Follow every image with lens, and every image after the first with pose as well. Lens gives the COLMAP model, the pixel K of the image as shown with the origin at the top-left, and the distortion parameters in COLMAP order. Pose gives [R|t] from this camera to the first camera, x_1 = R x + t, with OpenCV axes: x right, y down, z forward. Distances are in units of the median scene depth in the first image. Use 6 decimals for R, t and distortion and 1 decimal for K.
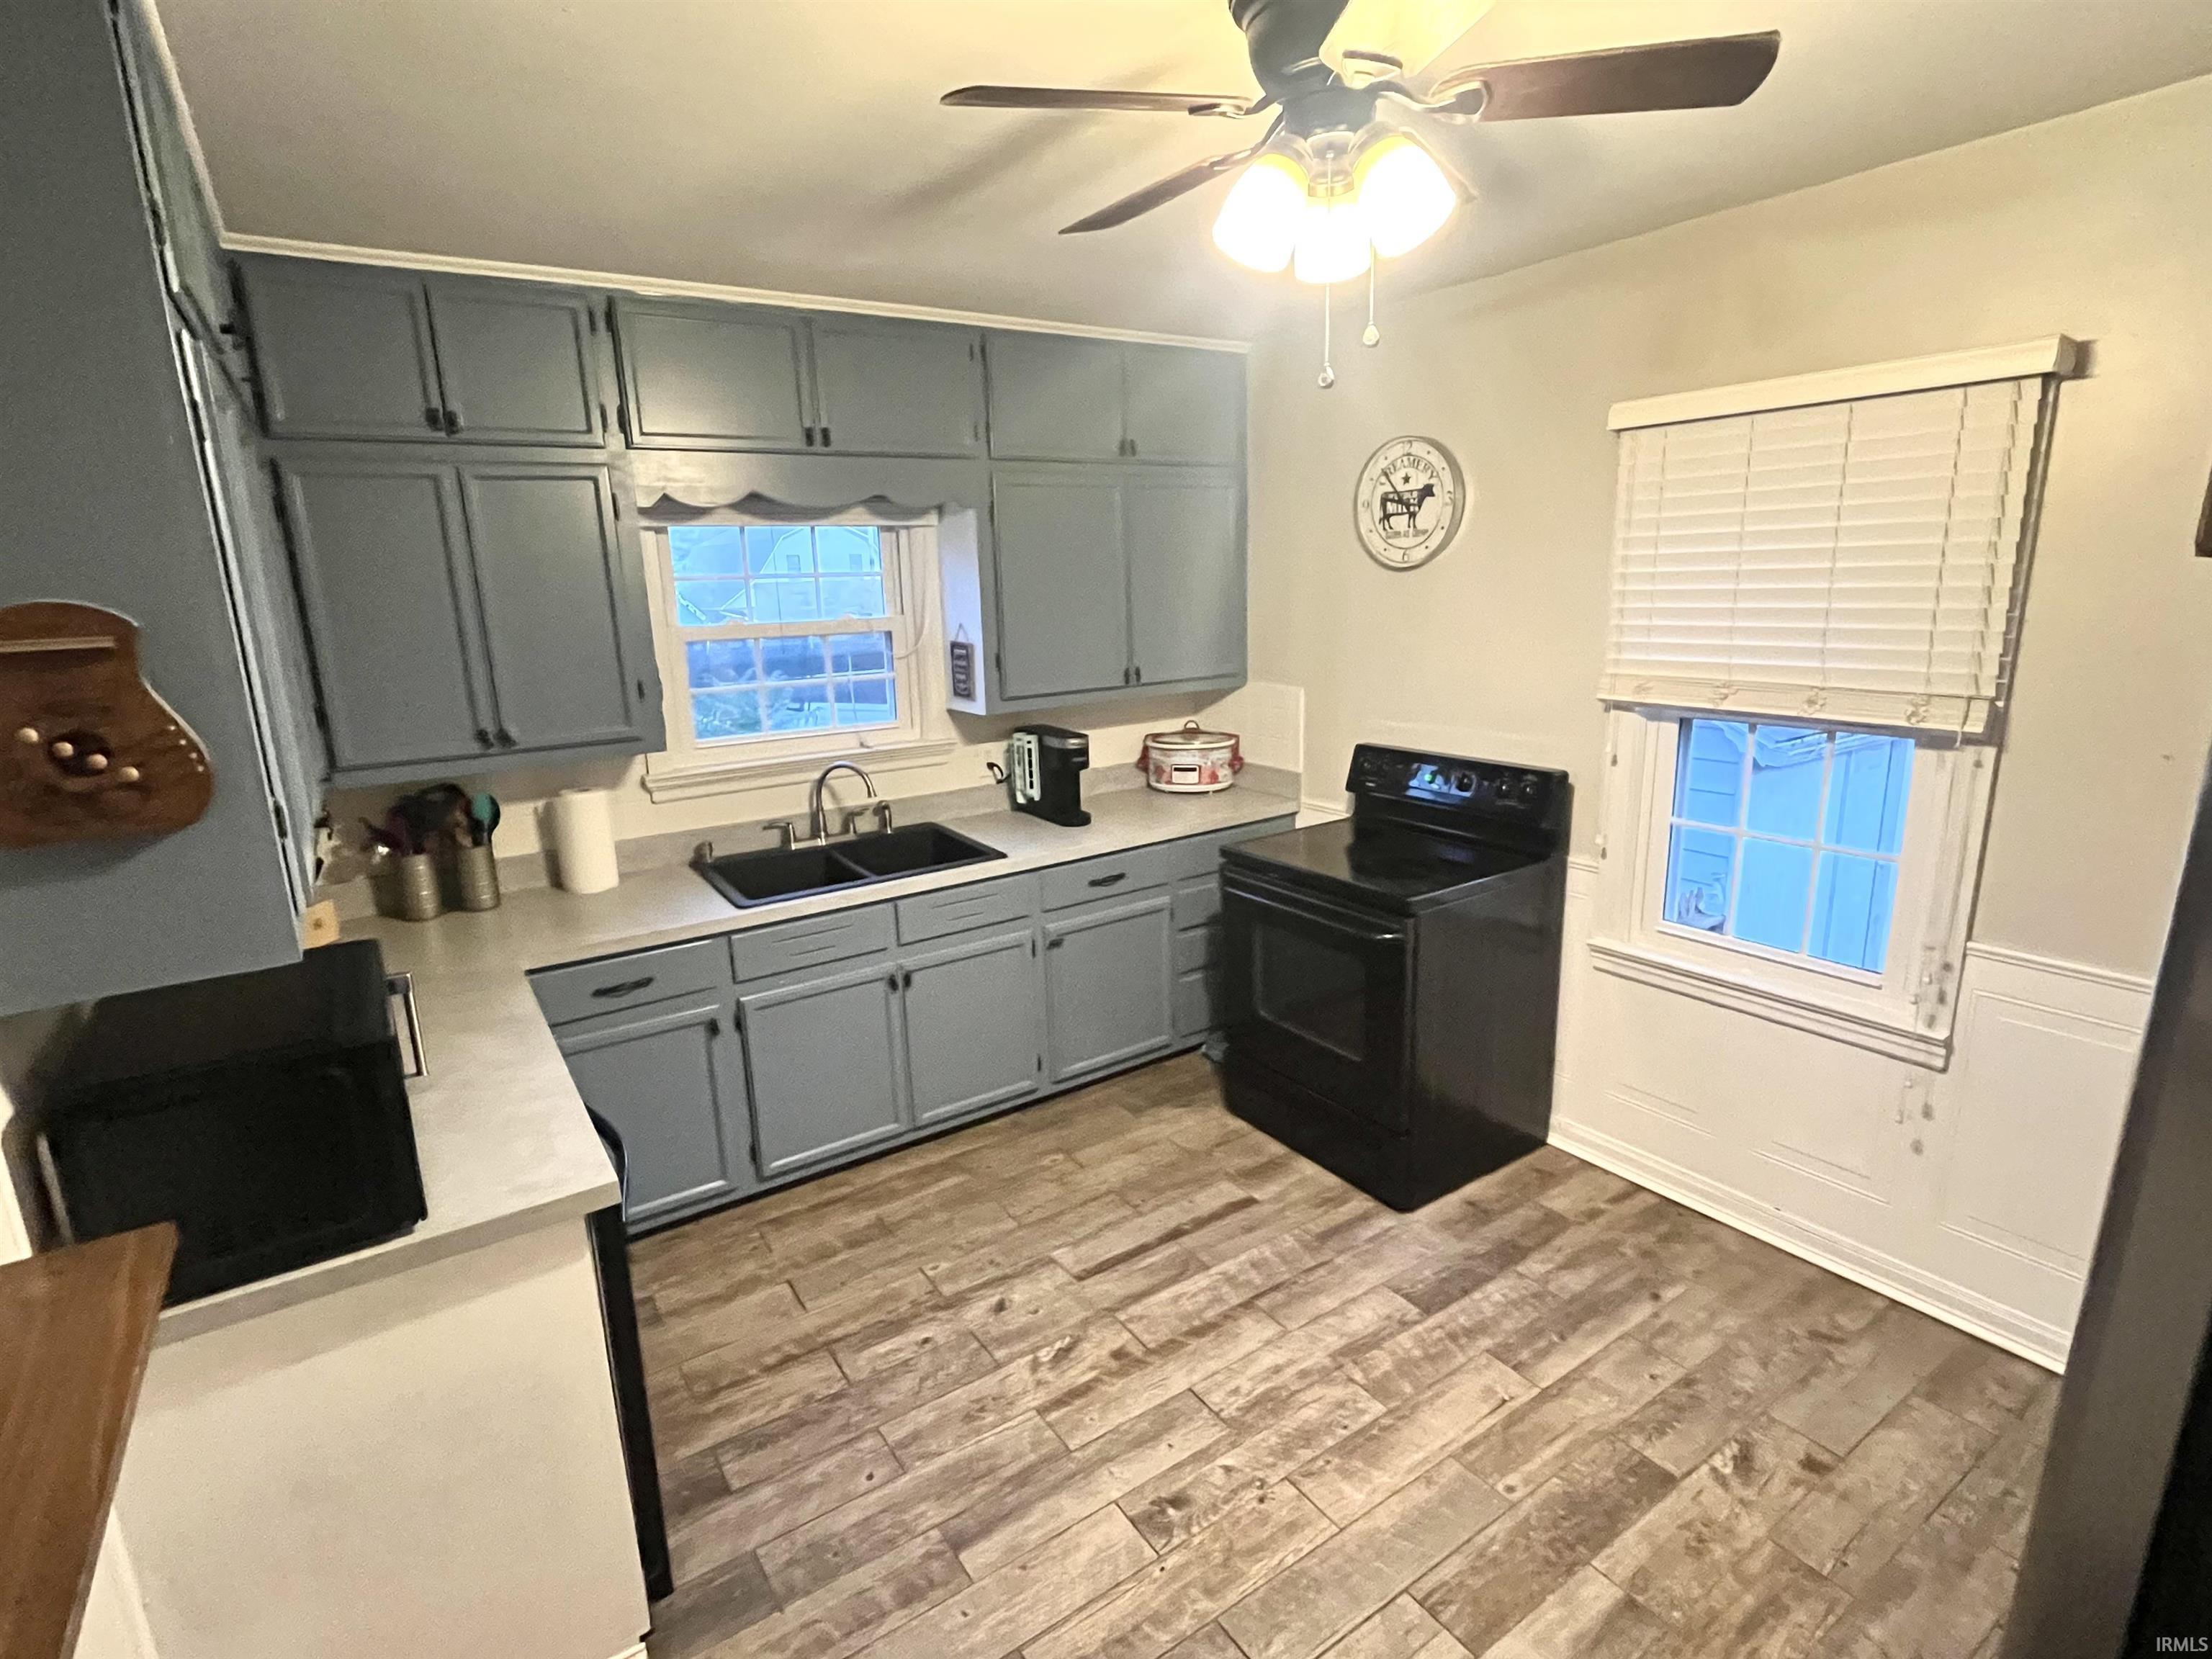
lens RADIAL K [[1092.9, 0, 1078.9], [0, 1092.9, 836.5], [0, 0, 1]] dist [-0.000966, -0.000723]
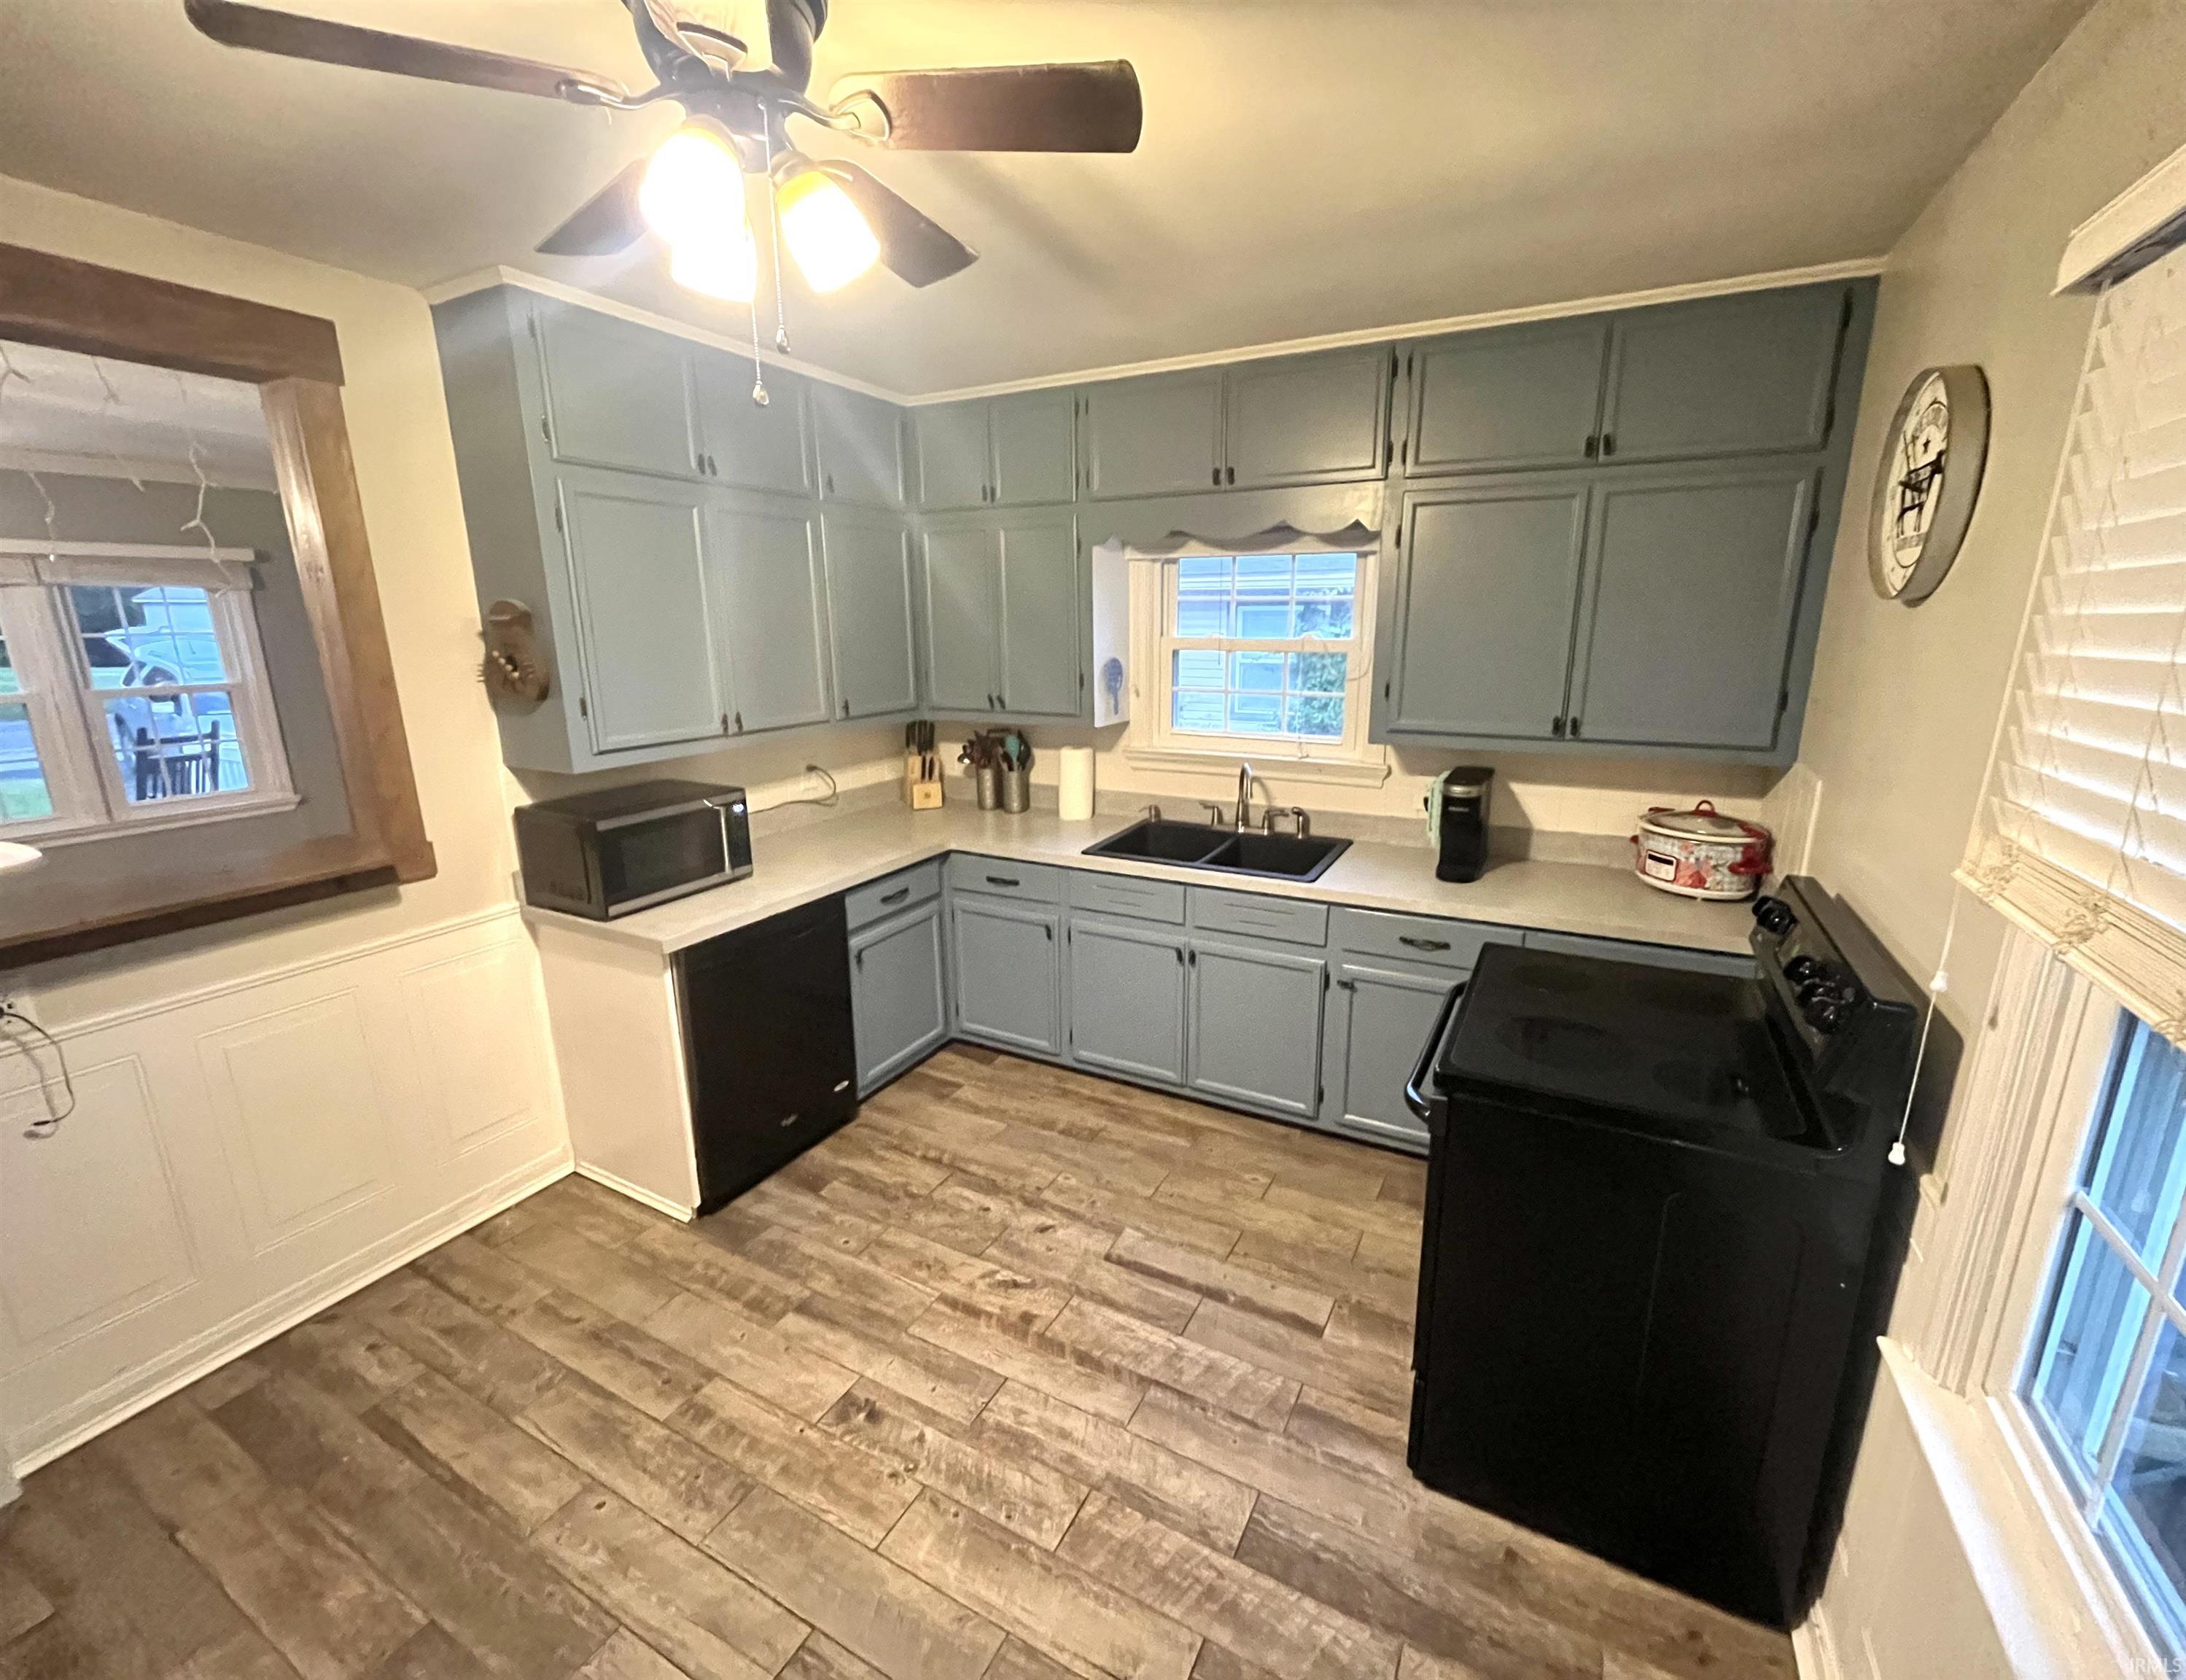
lens RADIAL K [[895.1, 0, 1093.0], [0, 895.1, 840.0], [0, 0, 1]] dist [-0.000046, 0.000115]
pose [[0.484574, 0.241775, -0.840674, 0.587798], [-0.217009, 0.964228, 0.152222, -0.114015], [0.847405, 0.108671, 0.519707, 0.448883]]
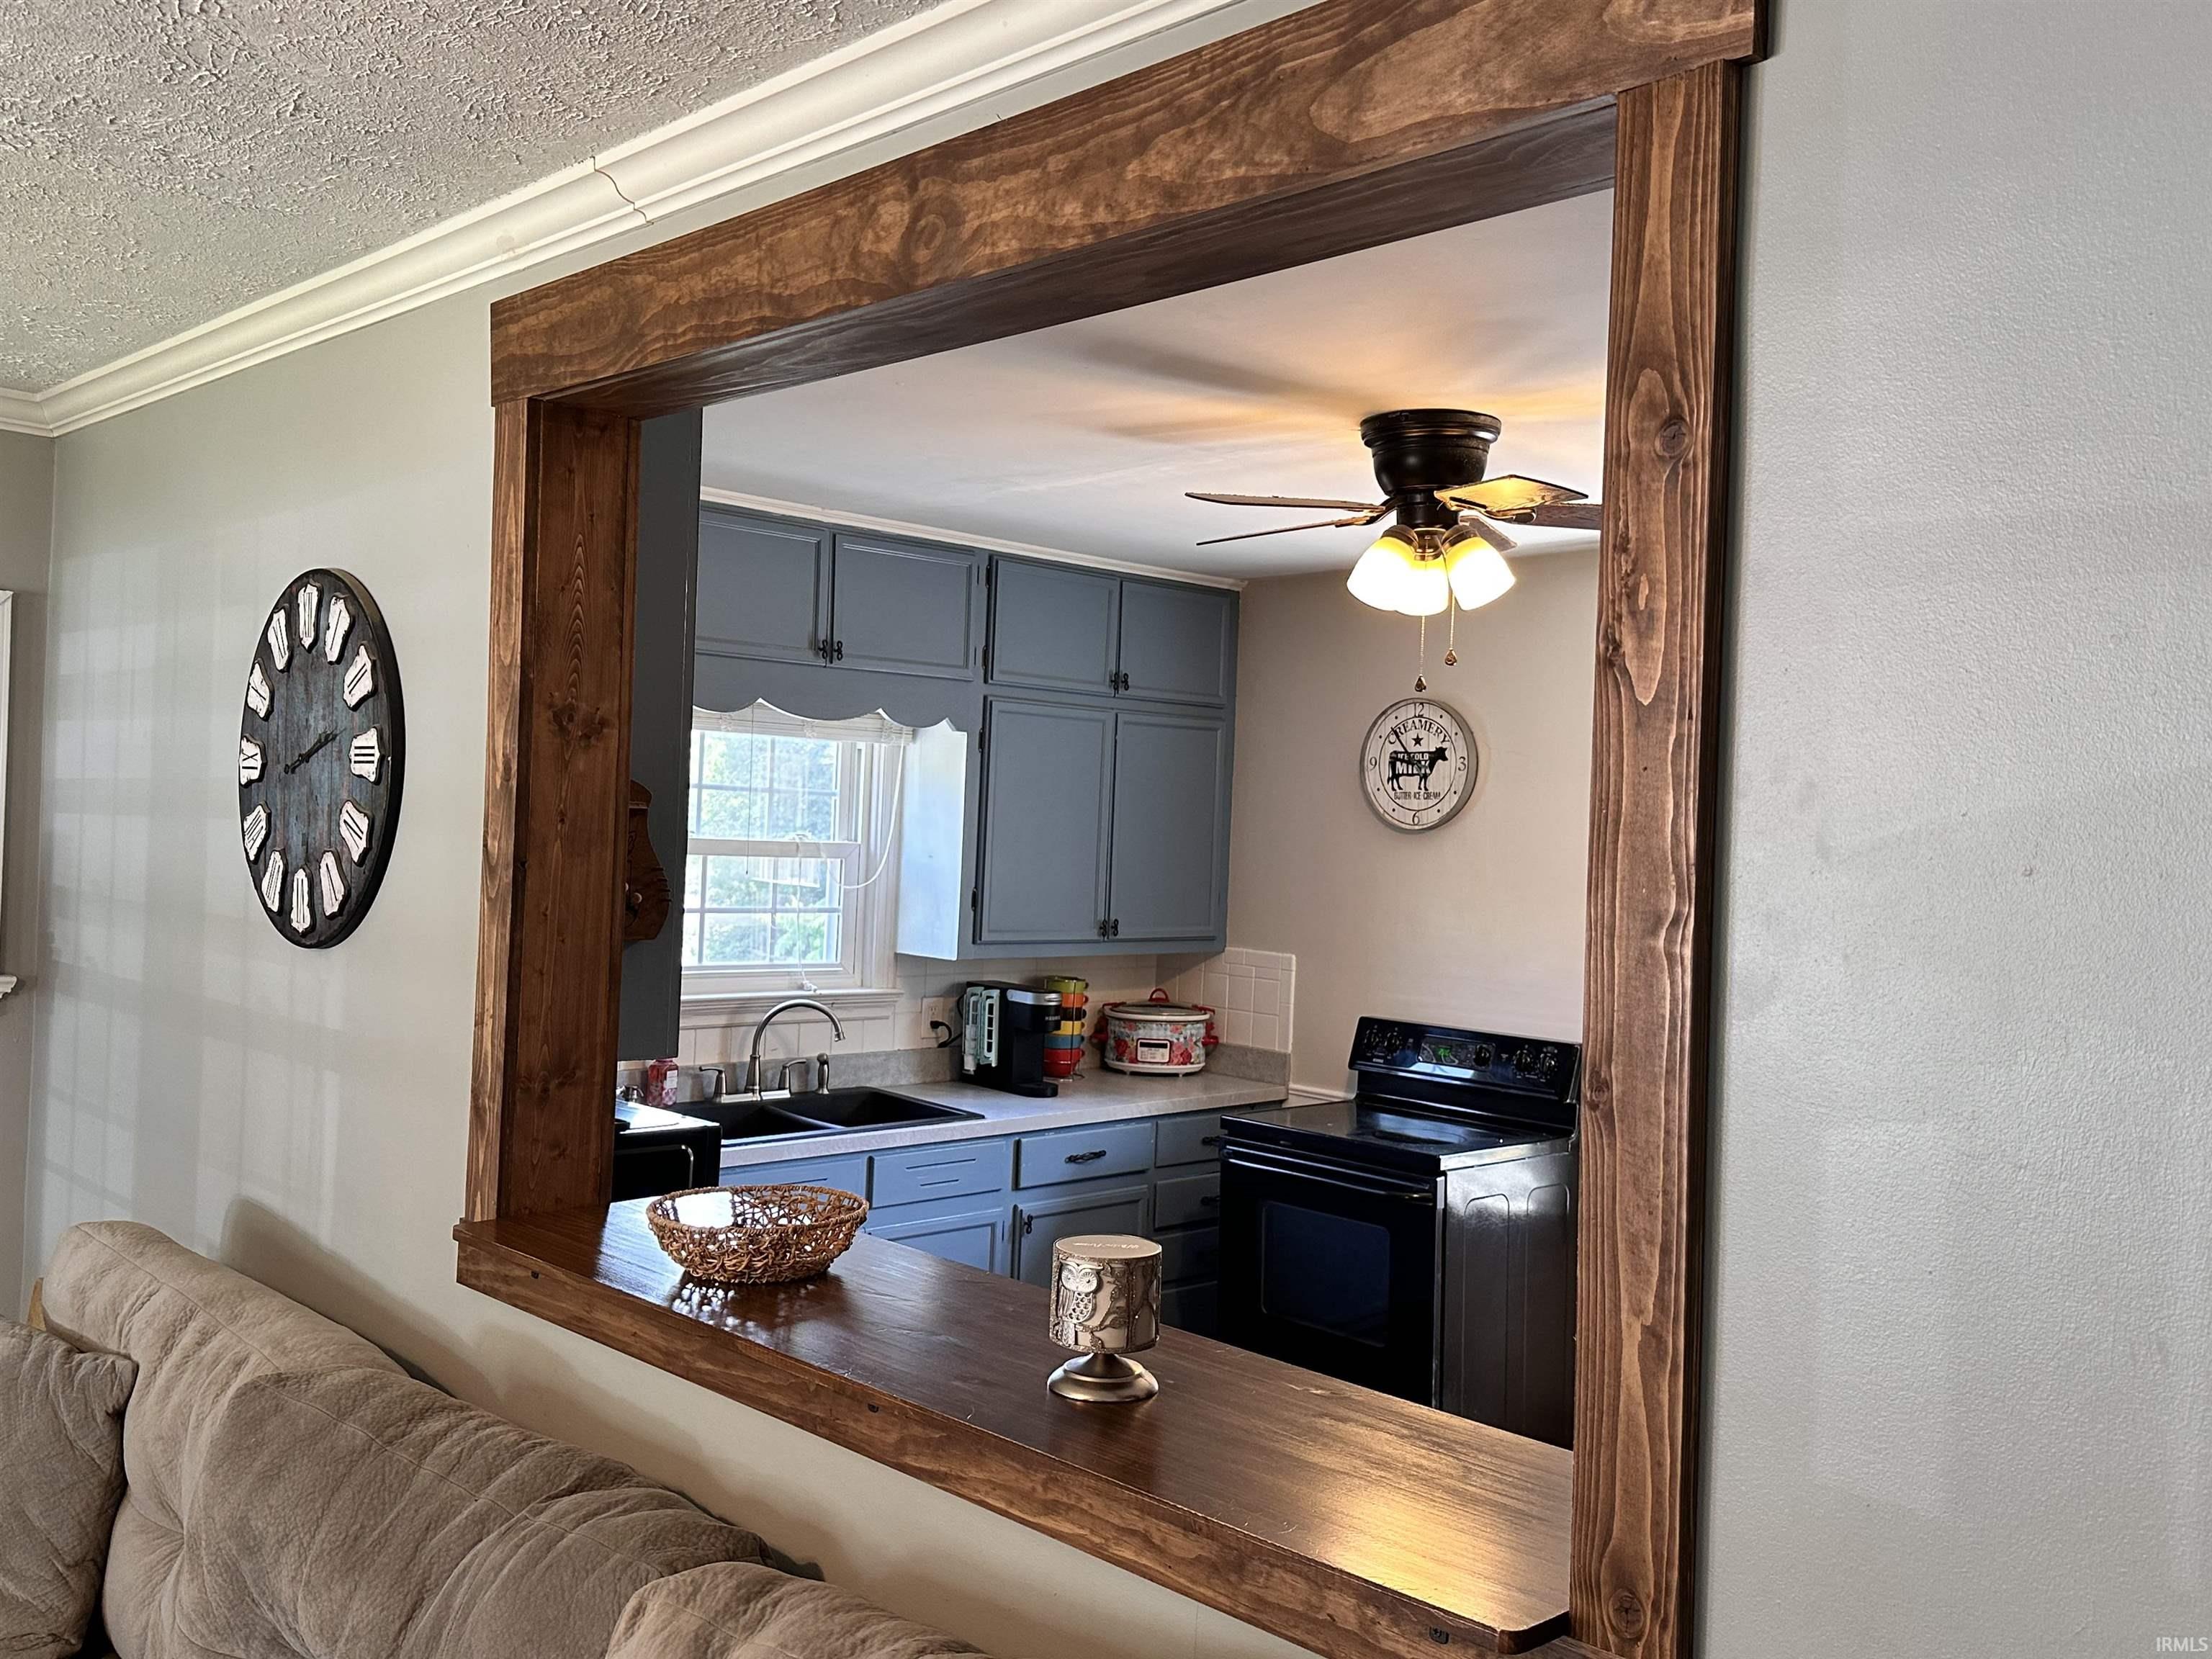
lens RADIAL K [[1909.4, 0, 1101.2], [0, 1909.4, 837.9], [0, 0, 1]] dist [0.178331, -0.404769]
pose [[0.981709, 0.072970, 0.175852, -0.291423], [-0.031012, 0.972589, -0.230452, 0.169957], [-0.187847, 0.220783, 0.957062, -0.600622]]
